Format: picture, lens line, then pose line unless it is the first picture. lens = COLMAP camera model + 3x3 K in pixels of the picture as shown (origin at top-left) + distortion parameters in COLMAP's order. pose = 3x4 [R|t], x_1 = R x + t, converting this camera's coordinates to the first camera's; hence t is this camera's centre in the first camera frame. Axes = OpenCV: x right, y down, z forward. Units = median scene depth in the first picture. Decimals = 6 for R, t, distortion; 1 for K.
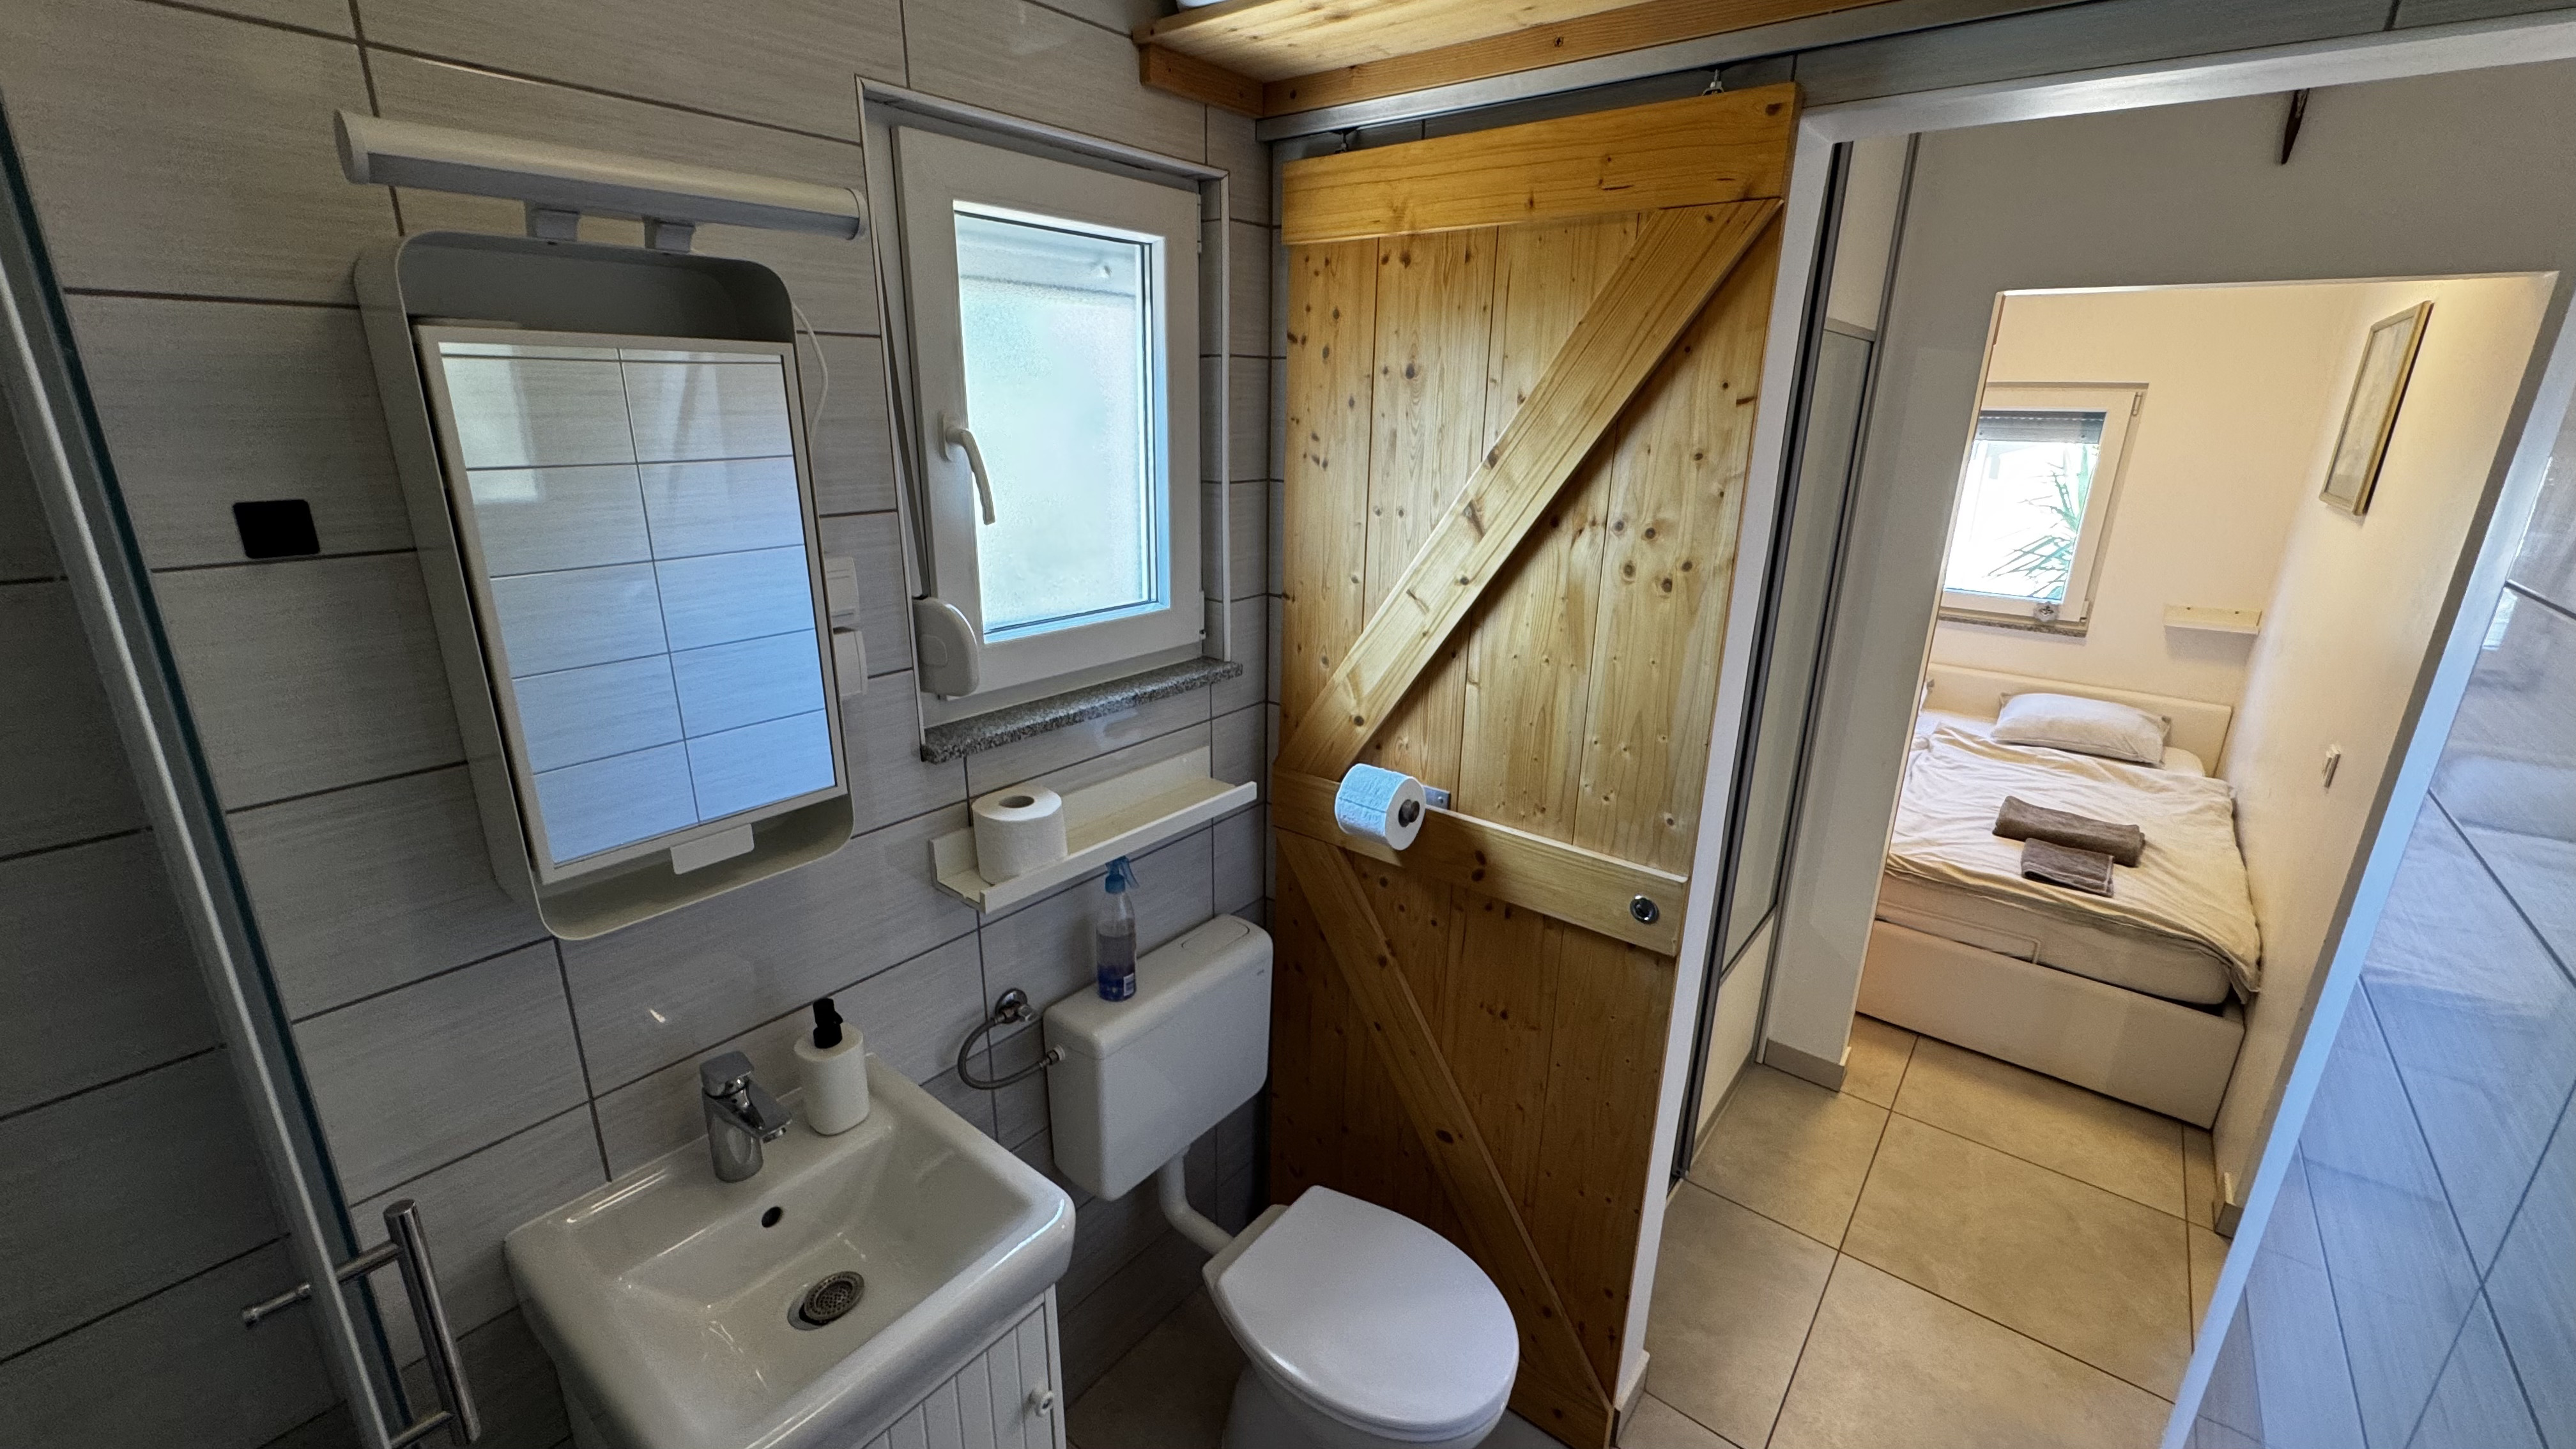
lens RADIAL K [[1044.6, 0, 1288.0], [0, 1044.6, 724.5], [0, 0, 1]] dist [-0.001309, -0.000086]
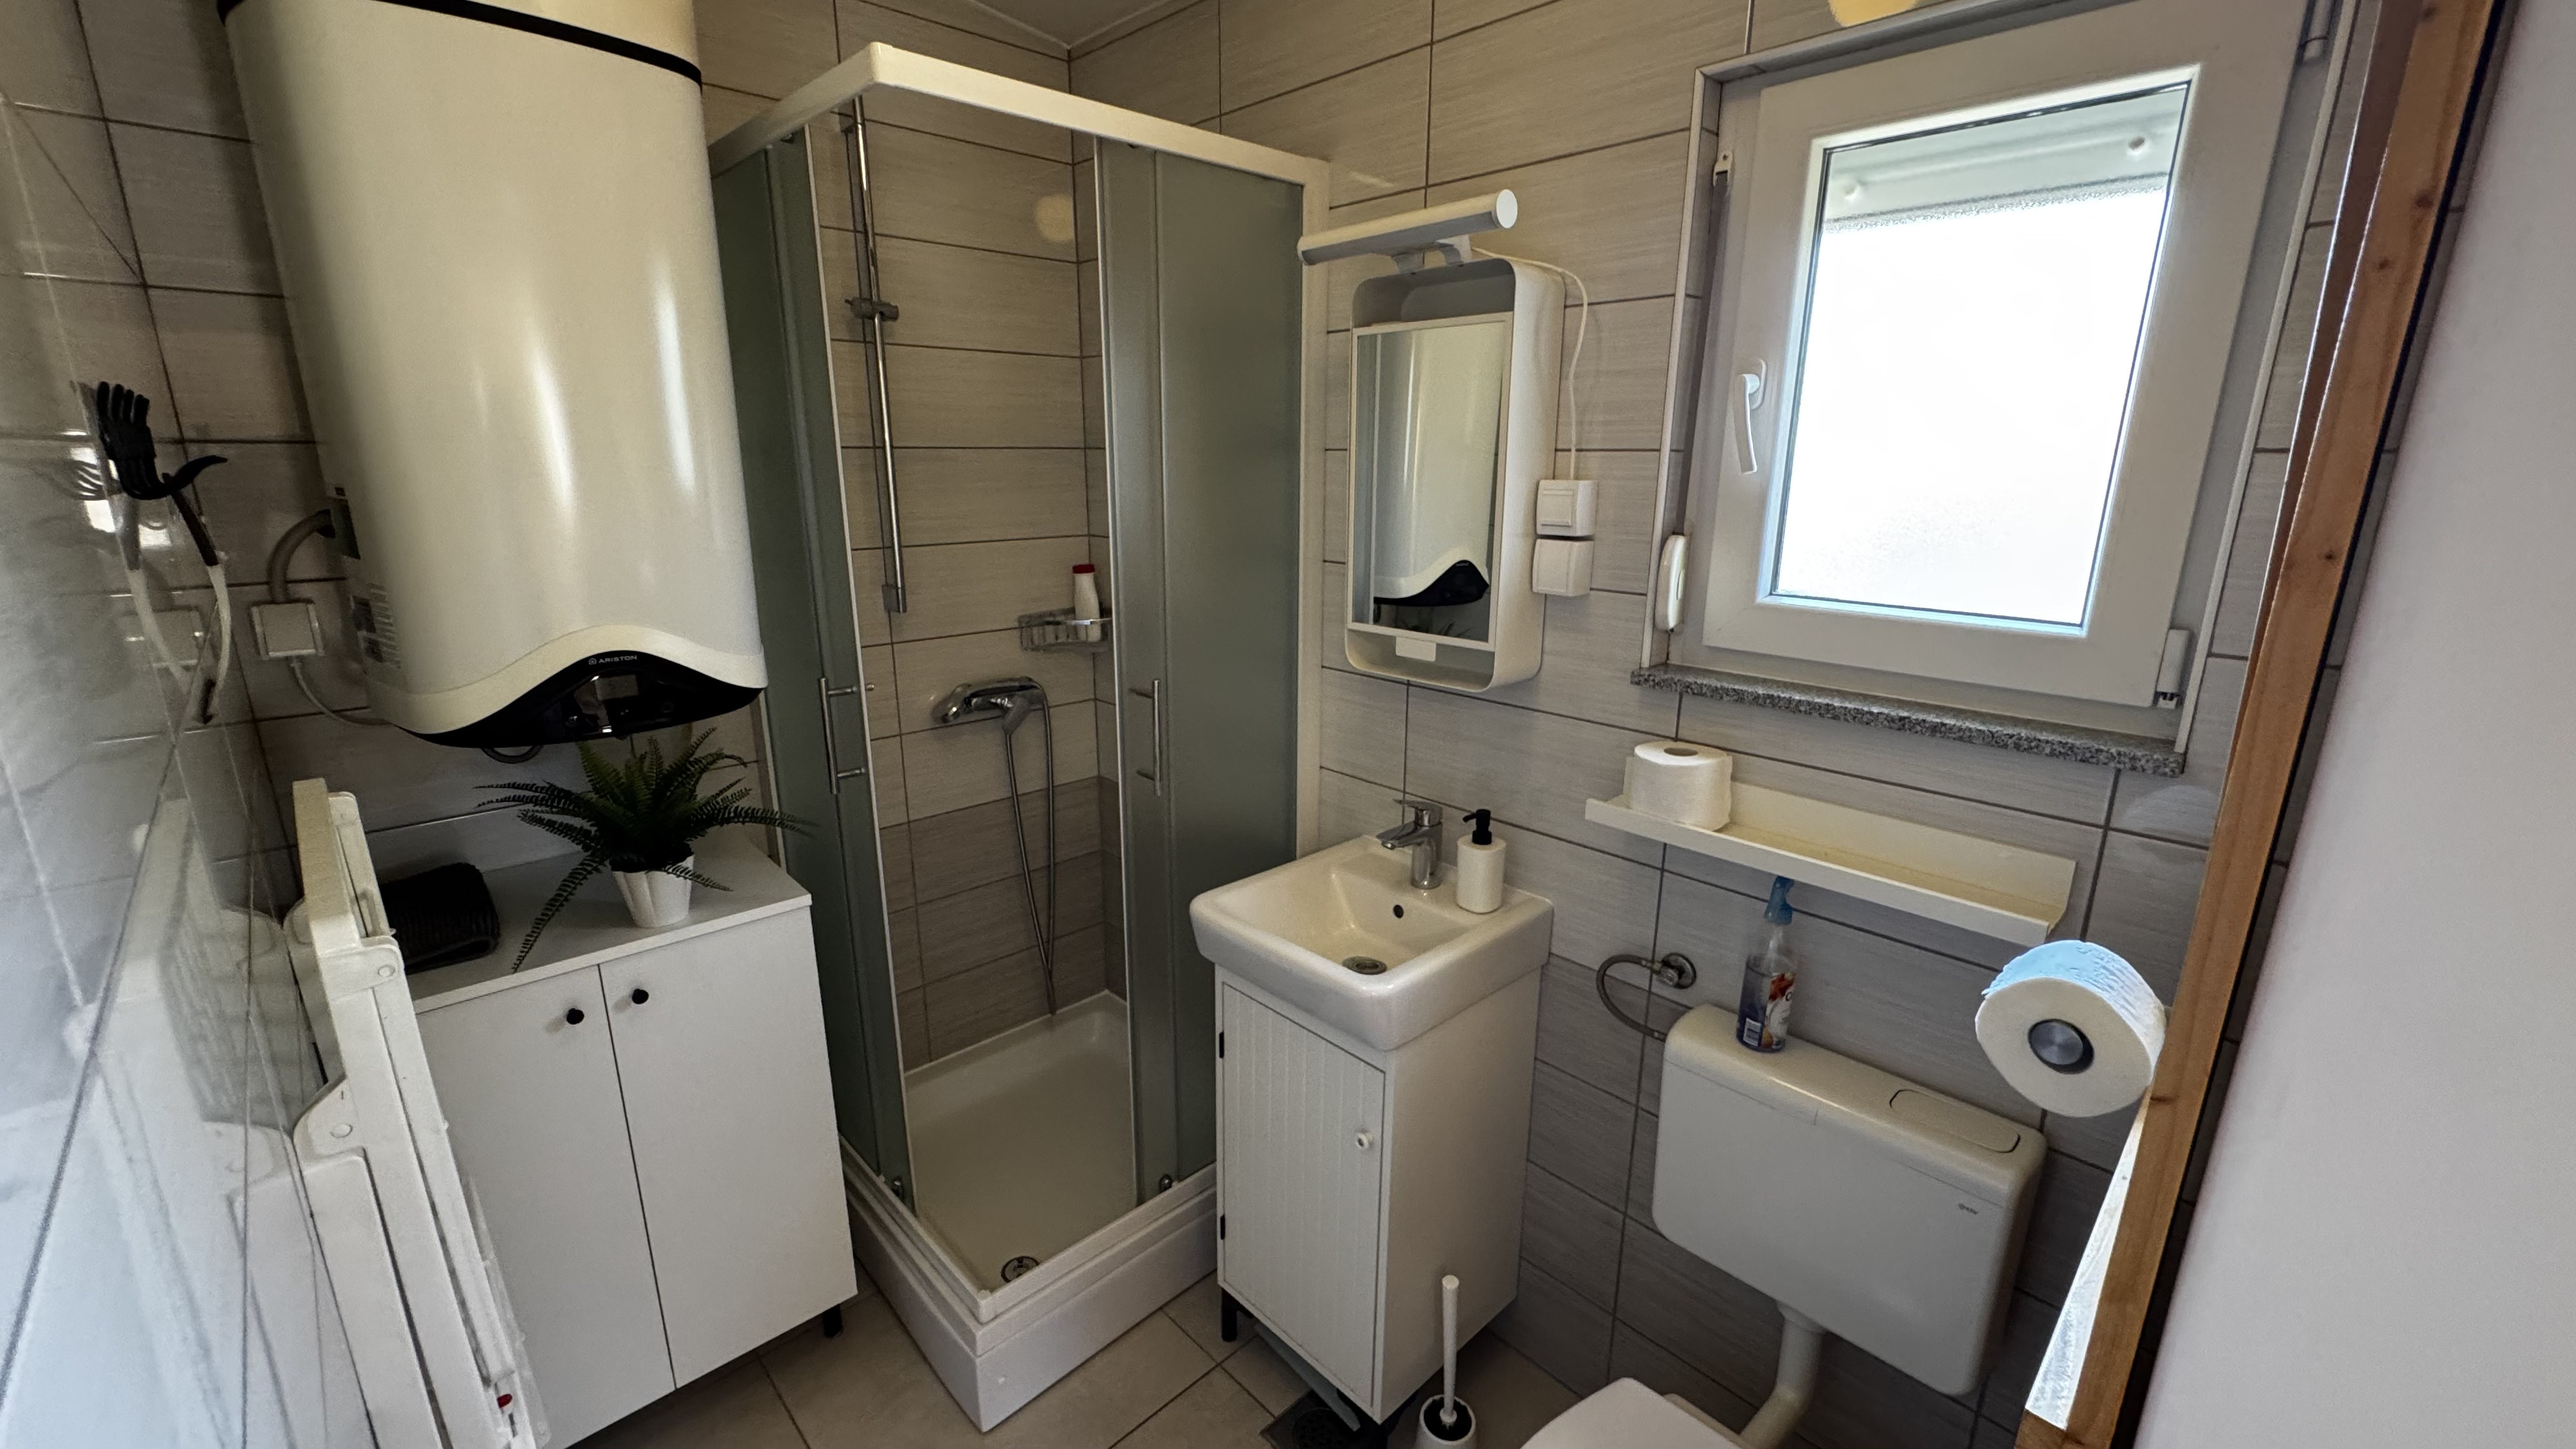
lens RADIAL K [[1044.6, 0, 1288.0], [0, 1044.6, 724.5], [0, 0, 1]] dist [-0.001309, -0.000086]
pose [[-0.126253, 0.239189, -0.962730, 0.743264], [-0.308809, 0.912797, 0.267281, -0.101344], [0.942707, 0.331045, -0.041379, 0.680321]]
